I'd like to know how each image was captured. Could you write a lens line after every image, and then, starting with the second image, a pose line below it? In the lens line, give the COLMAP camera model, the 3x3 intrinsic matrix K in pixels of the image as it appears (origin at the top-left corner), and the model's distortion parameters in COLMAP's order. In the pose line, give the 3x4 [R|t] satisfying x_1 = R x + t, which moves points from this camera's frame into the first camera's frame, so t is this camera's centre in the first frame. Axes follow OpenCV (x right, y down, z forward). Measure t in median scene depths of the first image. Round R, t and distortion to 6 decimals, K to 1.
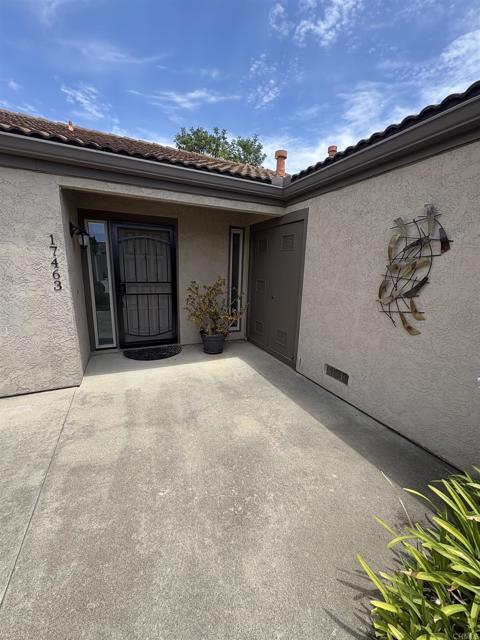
lens RADIAL K [[253.8, 0, 239.8], [0, 253.8, 320.5], [0, 0, 1]] dist [0.002026, -0.000100]
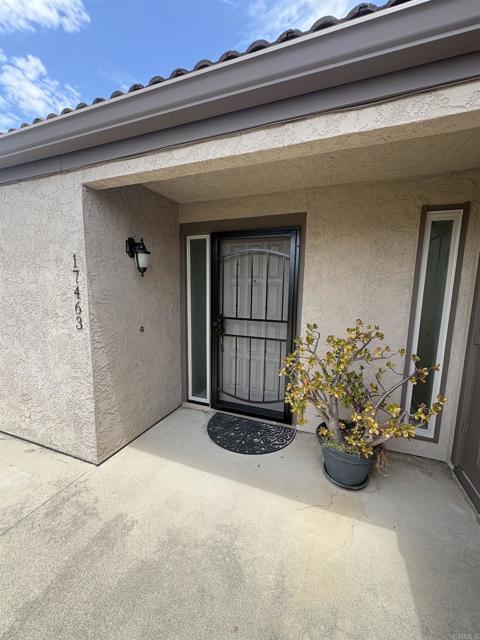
lens RADIAL K [[253.8, 0, 239.9], [0, 253.8, 319.9], [0, 0, 1]] dist [0.002026, -0.000100]
pose [[0.694669, 0.073460, -0.715569, 0.094360], [-0.145026, 0.988647, -0.039295, -0.145595], [0.704558, 0.131073, 0.697436, 0.644028]]
